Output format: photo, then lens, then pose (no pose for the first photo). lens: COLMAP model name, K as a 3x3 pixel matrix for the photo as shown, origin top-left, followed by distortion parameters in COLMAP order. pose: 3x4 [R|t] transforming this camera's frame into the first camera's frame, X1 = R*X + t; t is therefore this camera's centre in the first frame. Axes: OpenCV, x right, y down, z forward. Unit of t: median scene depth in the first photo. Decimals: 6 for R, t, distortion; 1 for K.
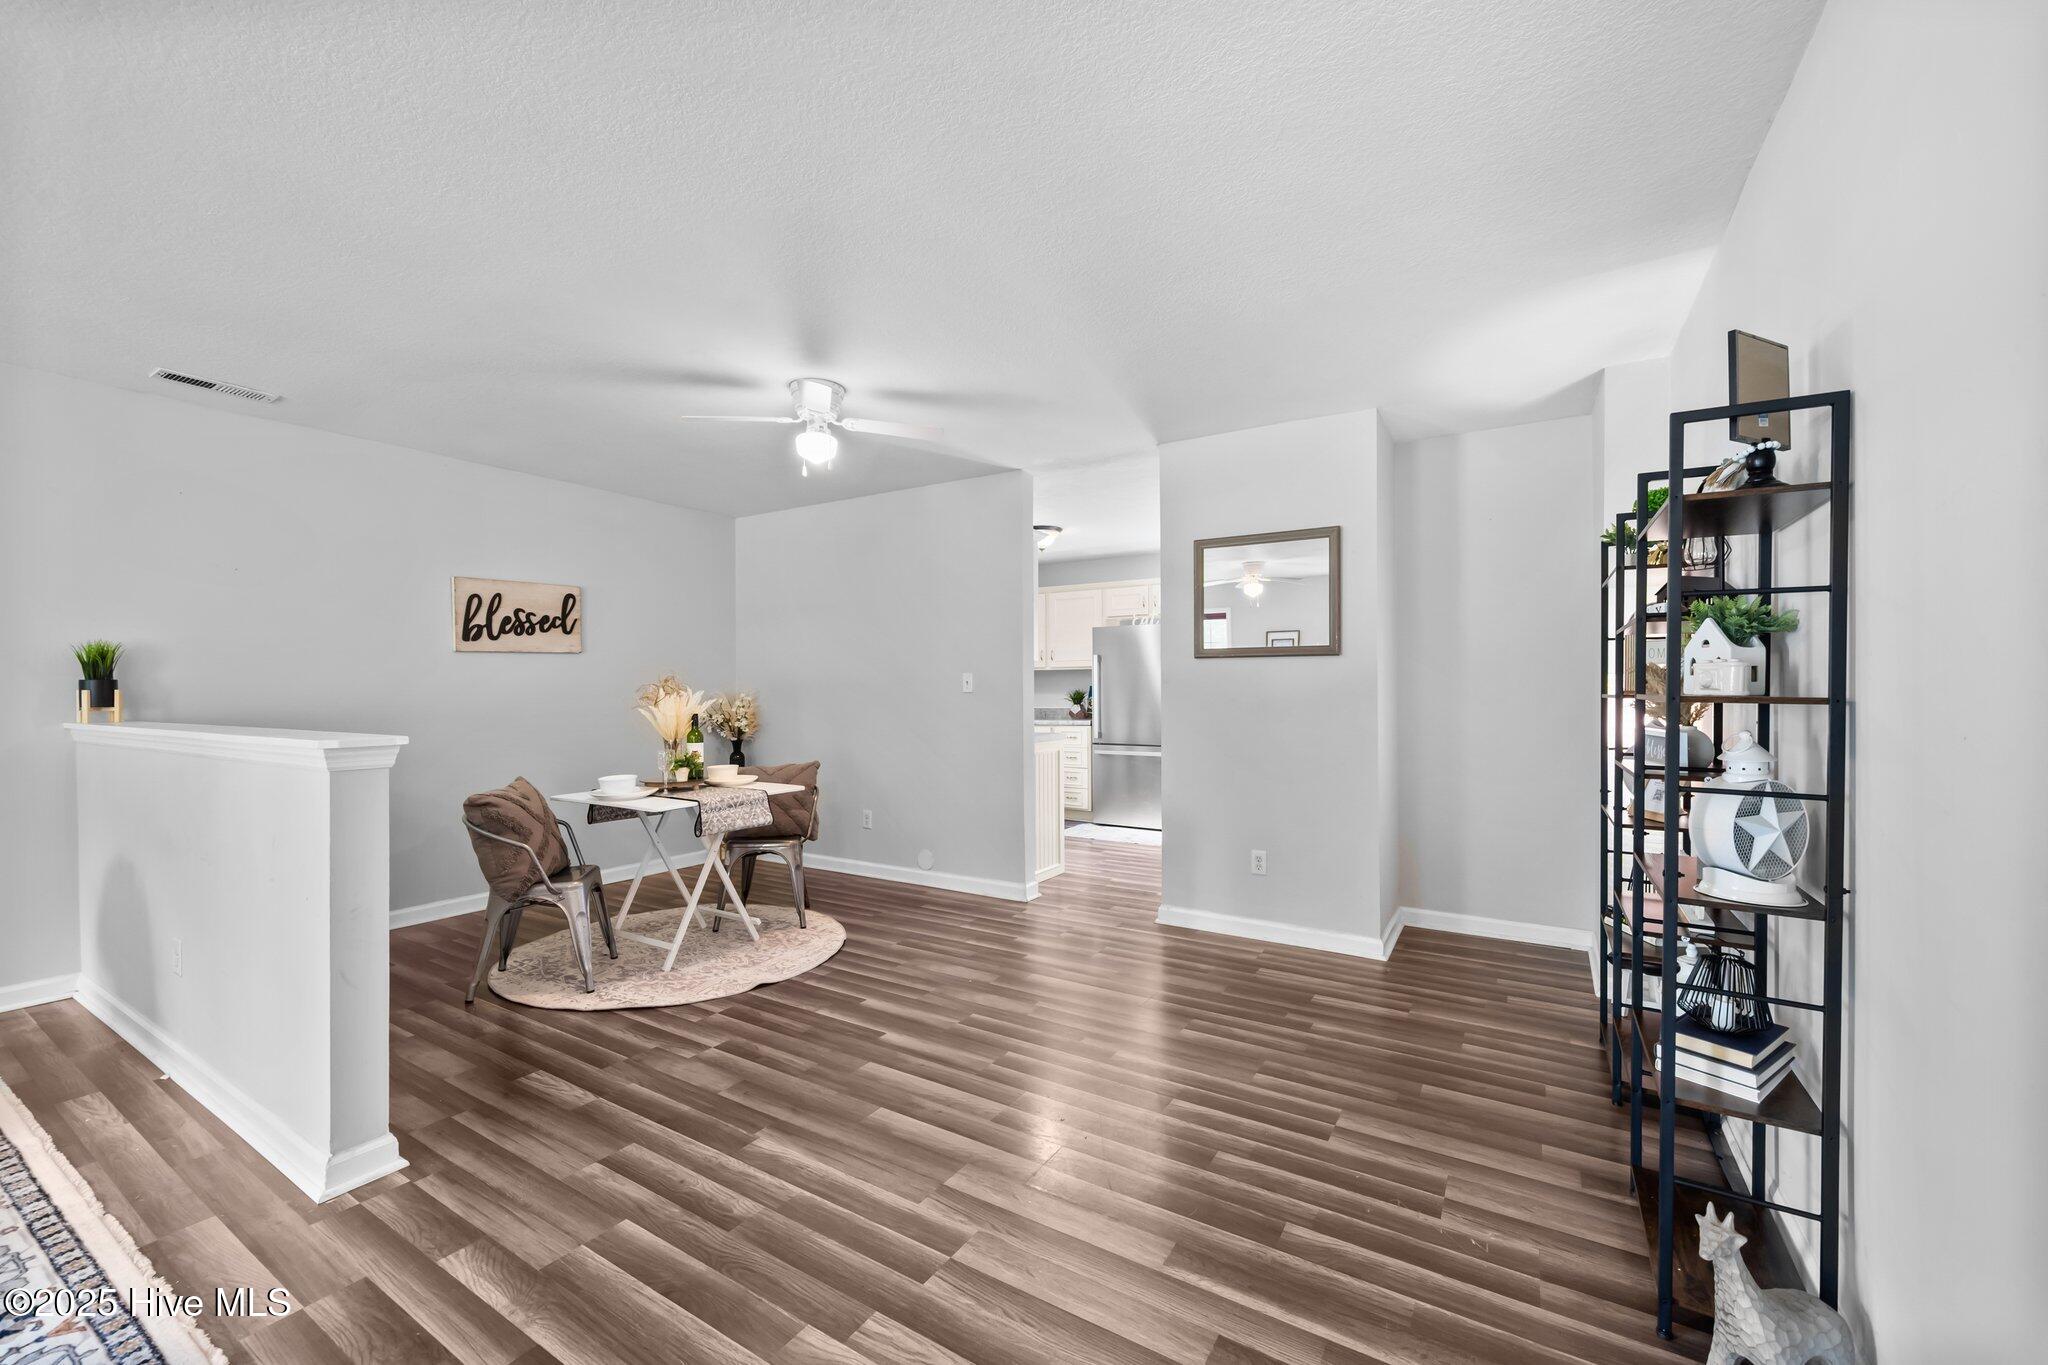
lens RADIAL K [[810.6, 0, 1027.0], [0, 810.6, 685.2], [0, 0, 1]] dist [0.000346, 0.000014]
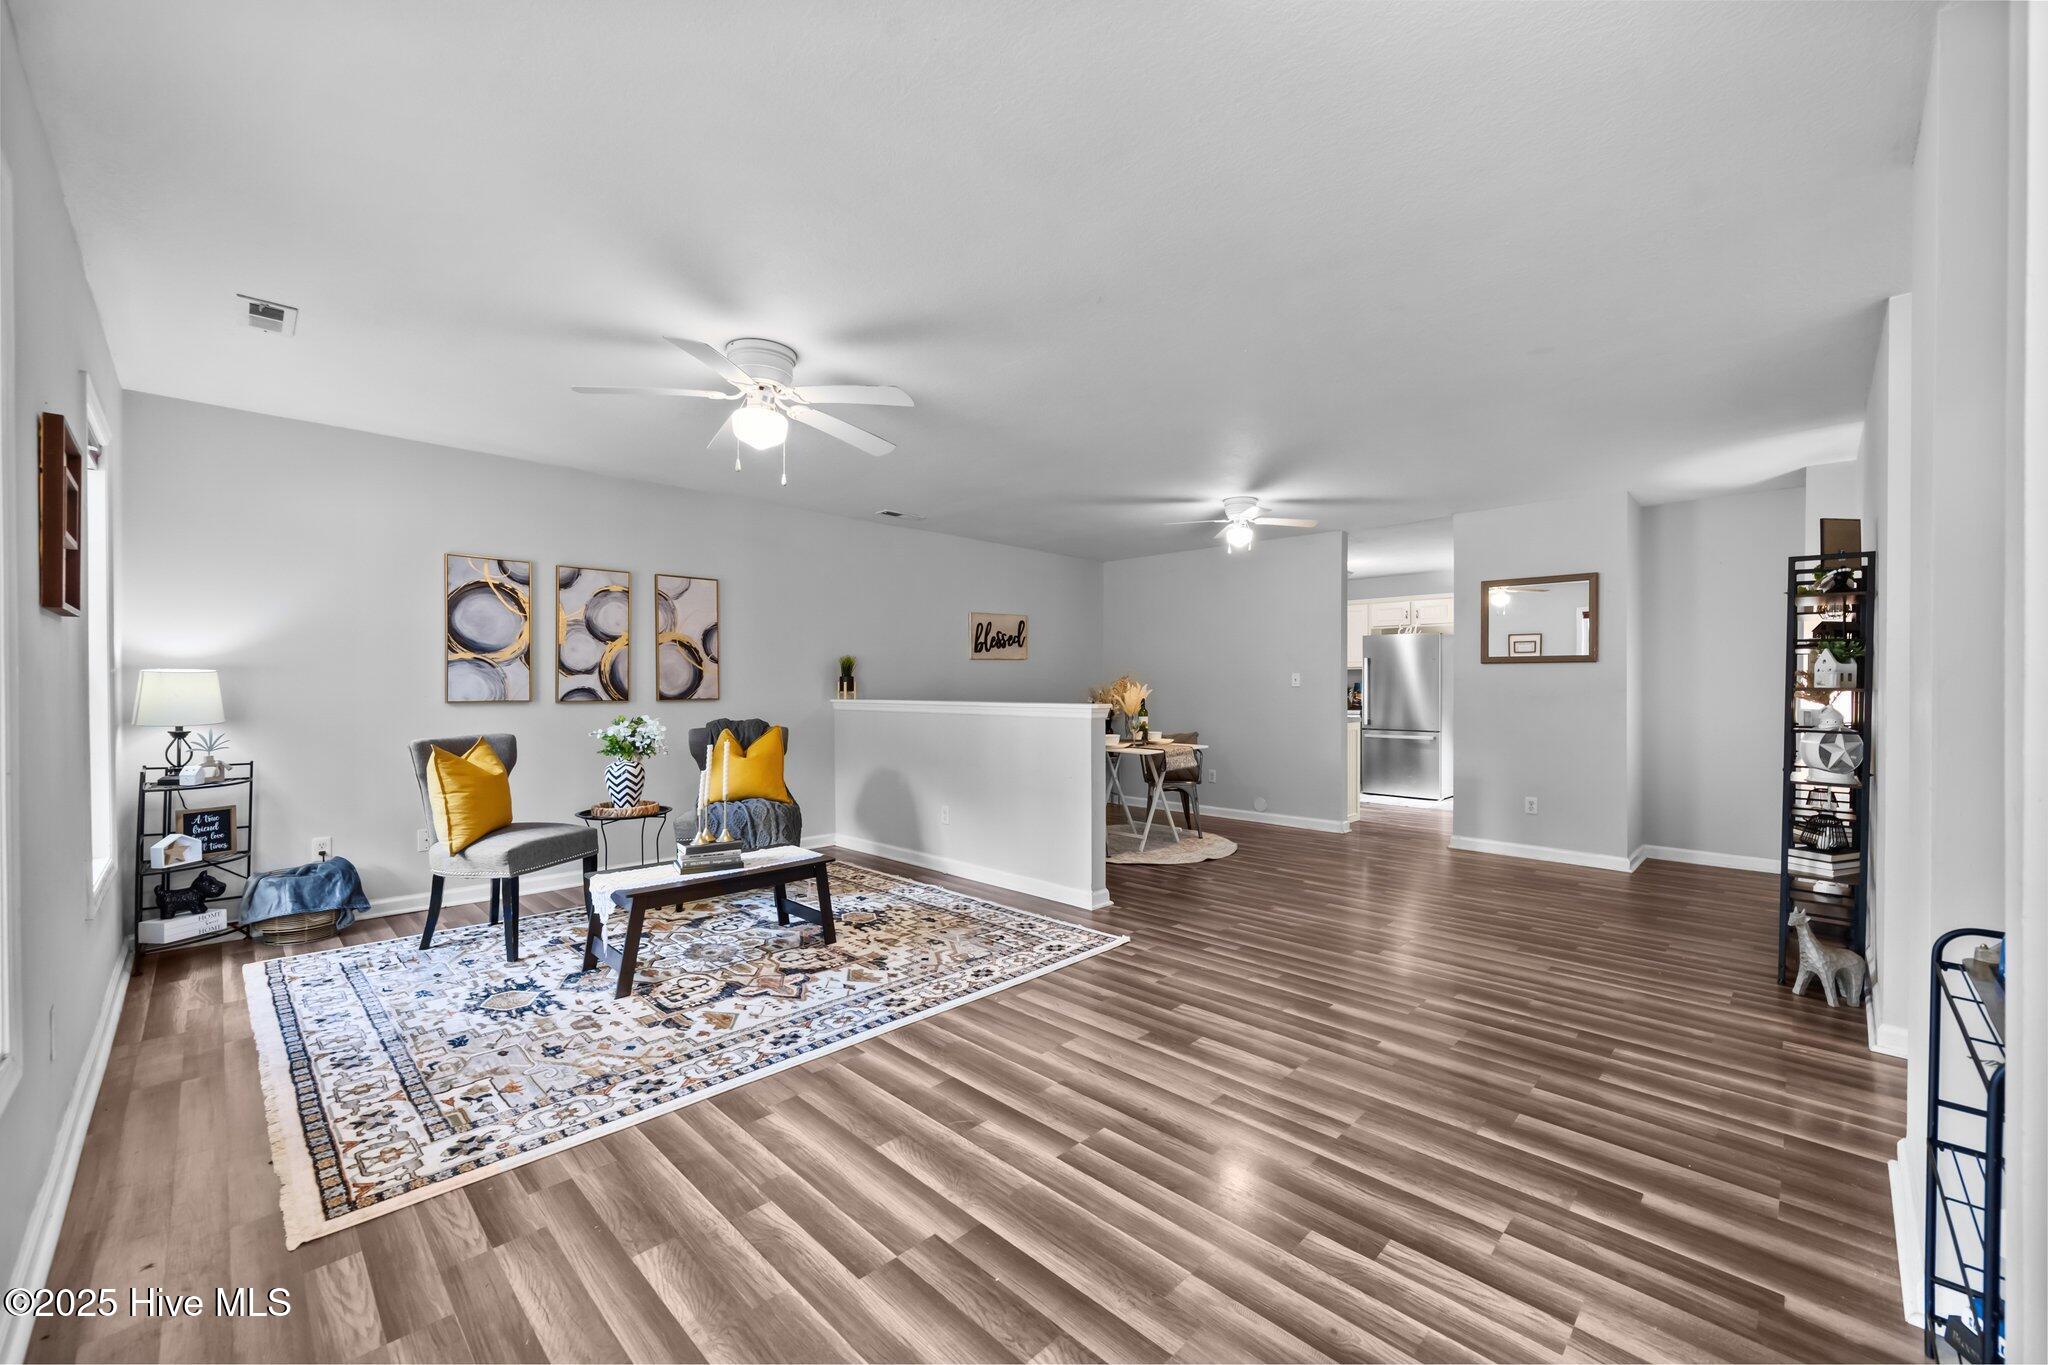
lens RADIAL K [[802.5, 0, 1027.1], [0, 802.5, 683.9], [0, 0, 1]] dist [-0.000288, -0.000051]
pose [[0.974666, 0.005058, -0.223608, -0.287107], [-0.004386, 0.999984, 0.003503, 0.001857], [0.223622, -0.002434, 0.974673, -0.626569]]
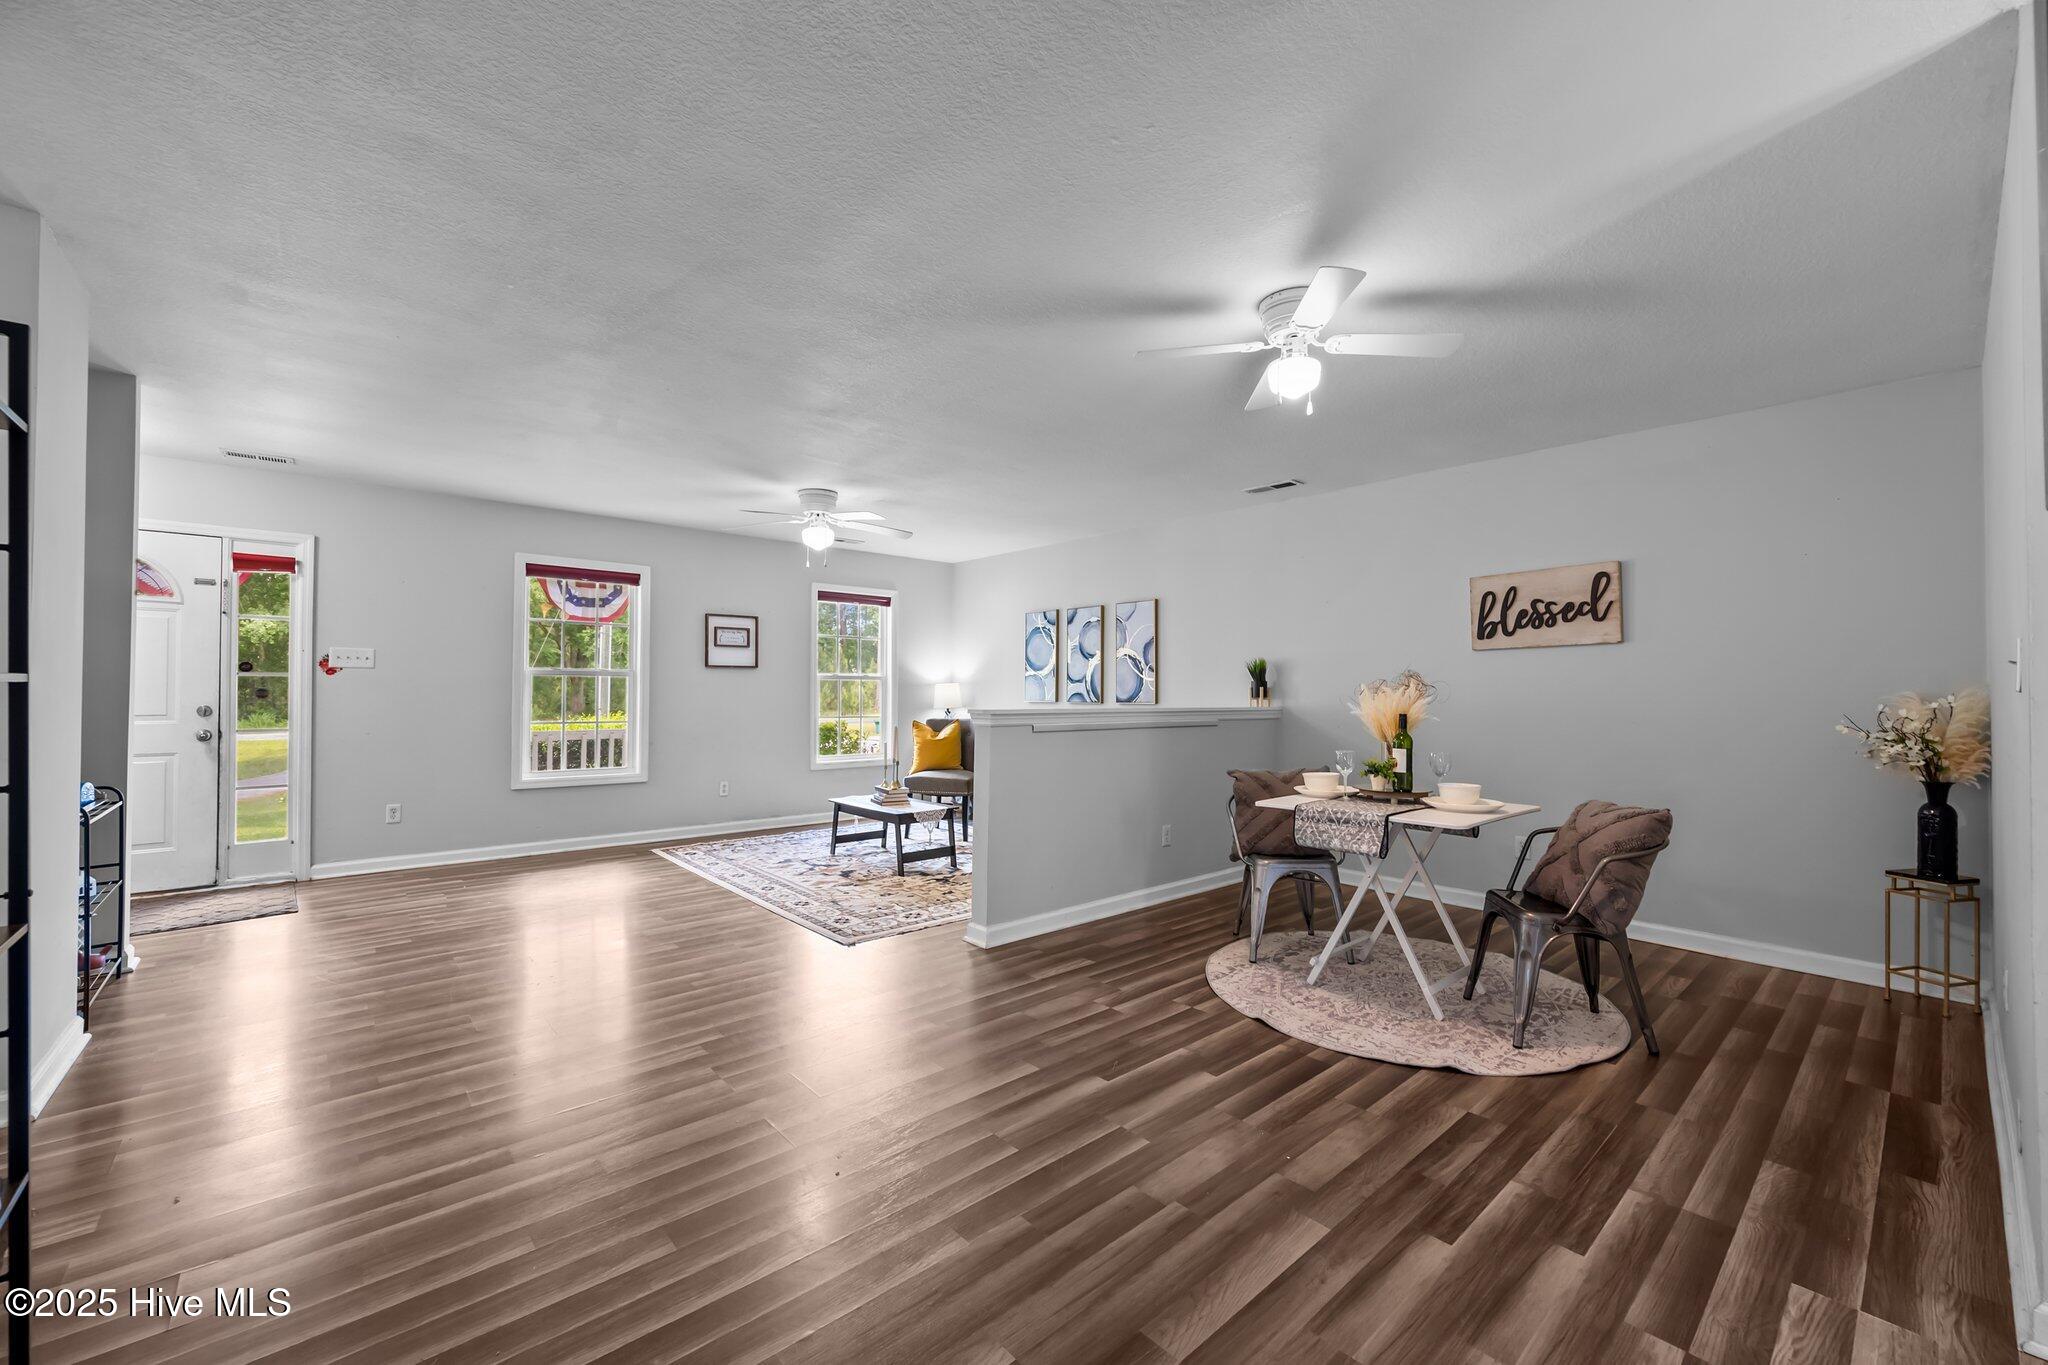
lens RADIAL K [[810.6, 0, 1027.0], [0, 810.6, 685.2], [0, 0, 1]] dist [0.000346, 0.000014]
pose [[-0.288122, -0.006375, -0.957573, 0.524732], [0.000213, 0.999977, -0.006721, 0.010738], [0.957594, -0.002140, -0.288114, 0.900153]]
